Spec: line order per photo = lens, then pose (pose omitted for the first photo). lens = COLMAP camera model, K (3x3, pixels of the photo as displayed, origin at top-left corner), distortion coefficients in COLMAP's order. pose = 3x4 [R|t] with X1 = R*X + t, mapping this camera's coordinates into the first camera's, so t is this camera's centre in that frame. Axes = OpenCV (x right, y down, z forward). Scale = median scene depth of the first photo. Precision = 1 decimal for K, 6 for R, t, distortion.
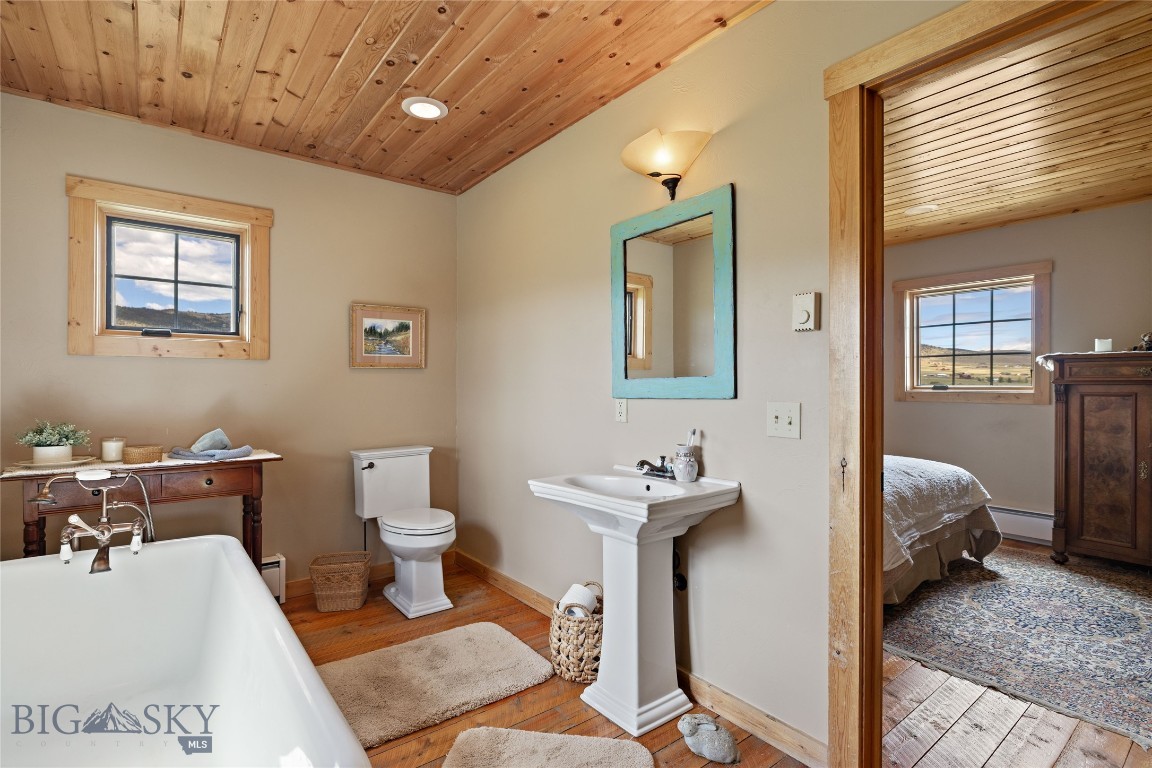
lens RADIAL K [[548.1, 0, 572.1], [0, 548.1, 385.9], [0, 0, 1]] dist [-0.008844, 0.001353]
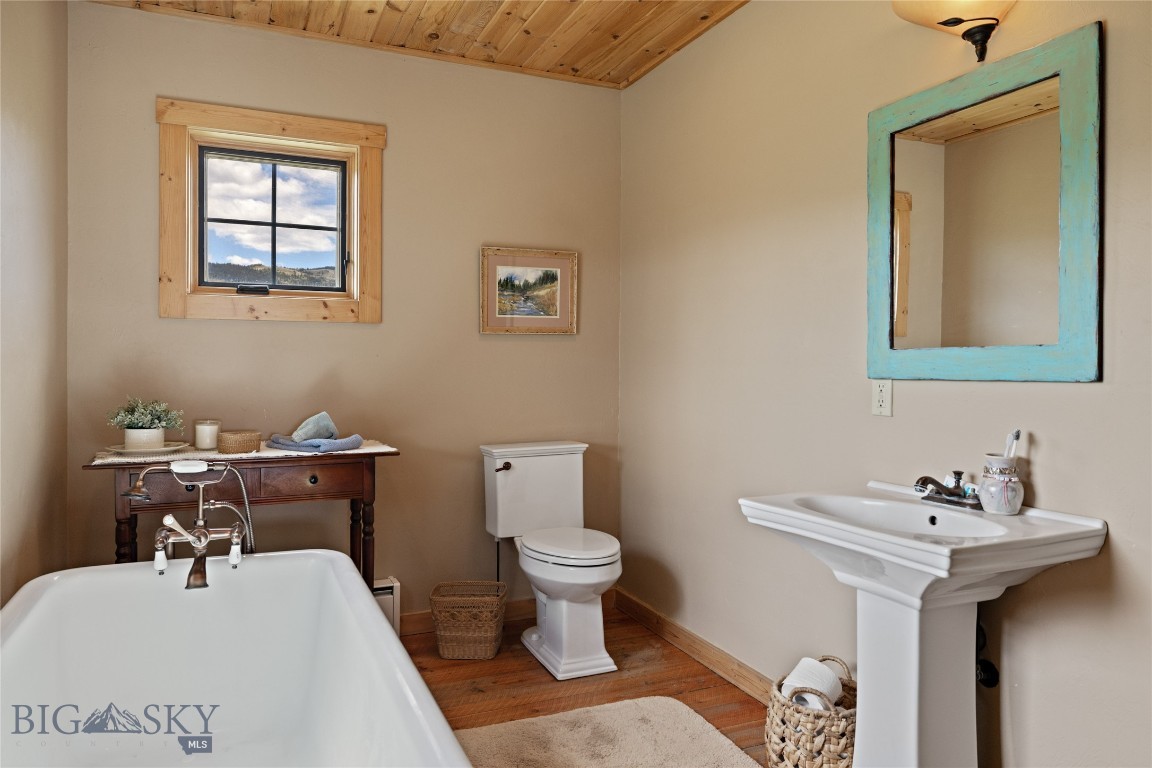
lens RADIAL K [[761.3, 0, 572.9], [0, 761.3, 372.6], [0, 0, 1]] dist [-0.000896, -0.001393]
pose [[0.970688, 0.010477, -0.240116, -0.045020], [-0.006605, 0.999835, 0.016924, 0.002041], [0.240254, -0.014842, 0.970597, 0.036085]]
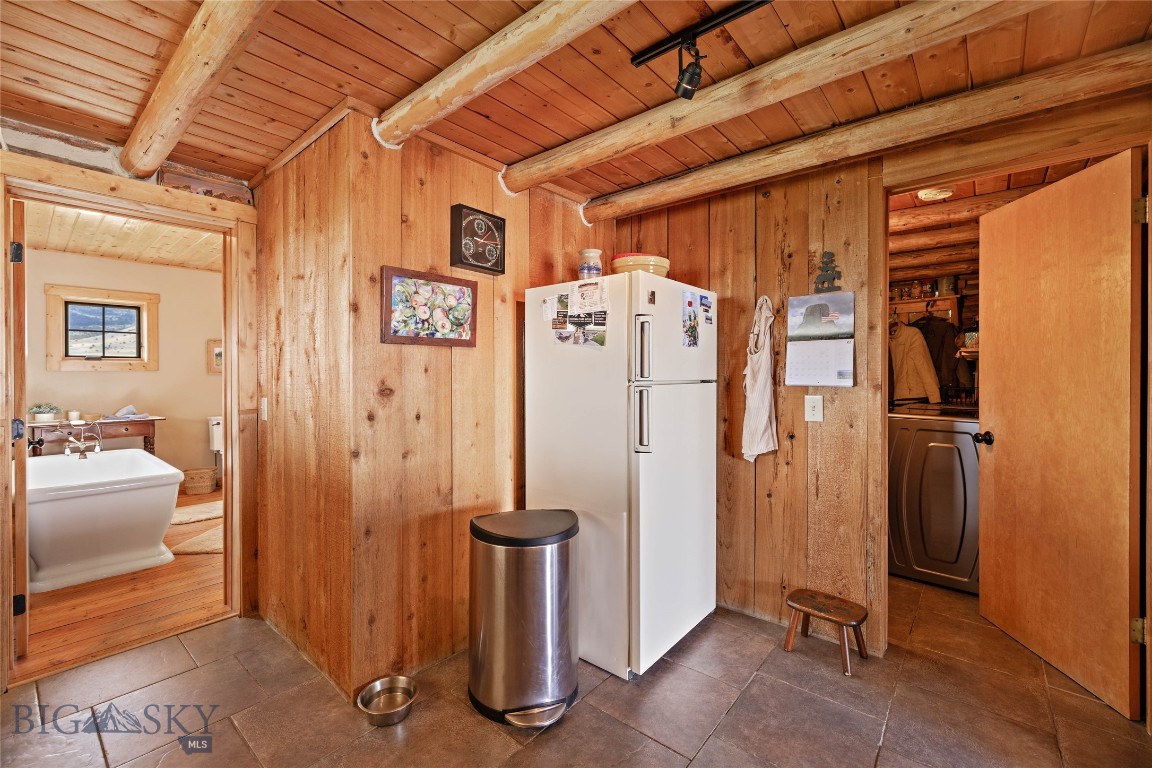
lens RADIAL K [[486.6, 0, 578.1], [0, 486.6, 377.0], [0, 0, 1]] dist [-0.002237, 0.000111]
pose [[0.979458, -0.003072, 0.201626, 0.681789], [0.001624, 0.999972, 0.007345, -0.042987], [-0.201643, -0.006867, 0.979435, -1.210066]]
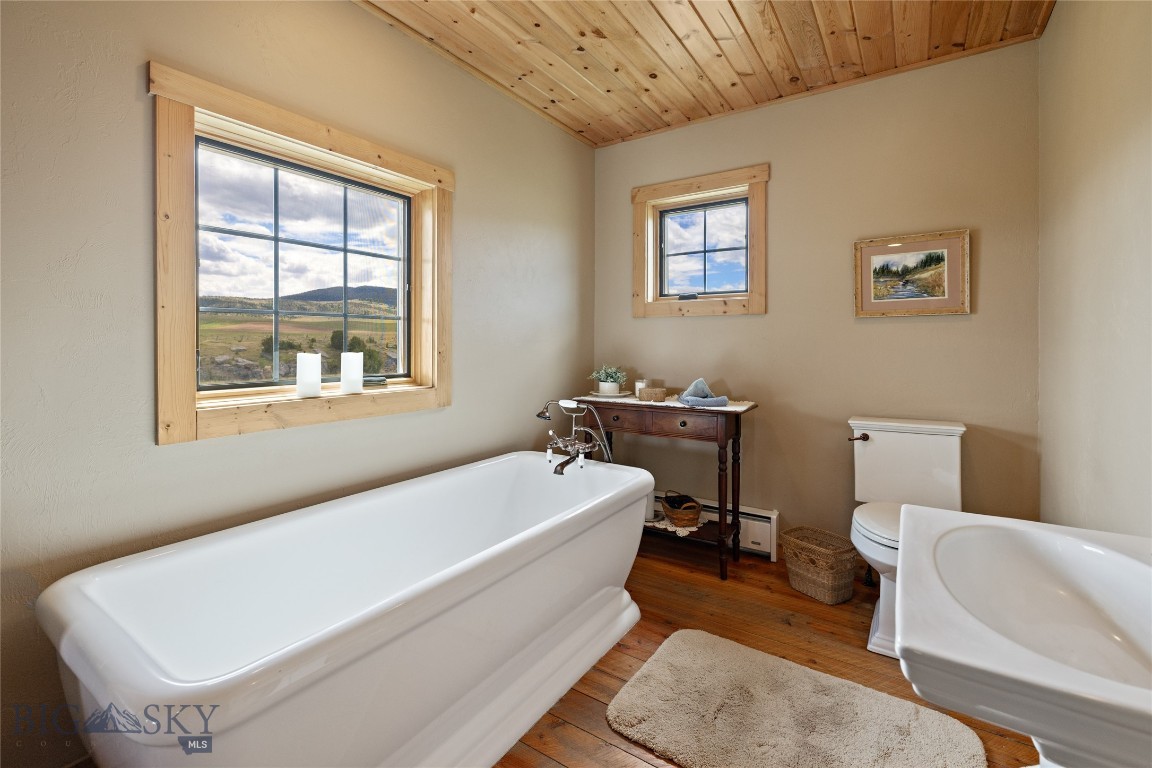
lens RADIAL K [[507.6, 0, 577.4], [0, 507.6, 344.7], [0, 0, 1]] dist [-0.000603, -0.000020]
pose [[0.316940, 0.004030, -0.948437, 0.257145], [0.001341, 0.999988, 0.004697, 0.005278], [0.948445, -0.002760, 0.316931, 0.443717]]
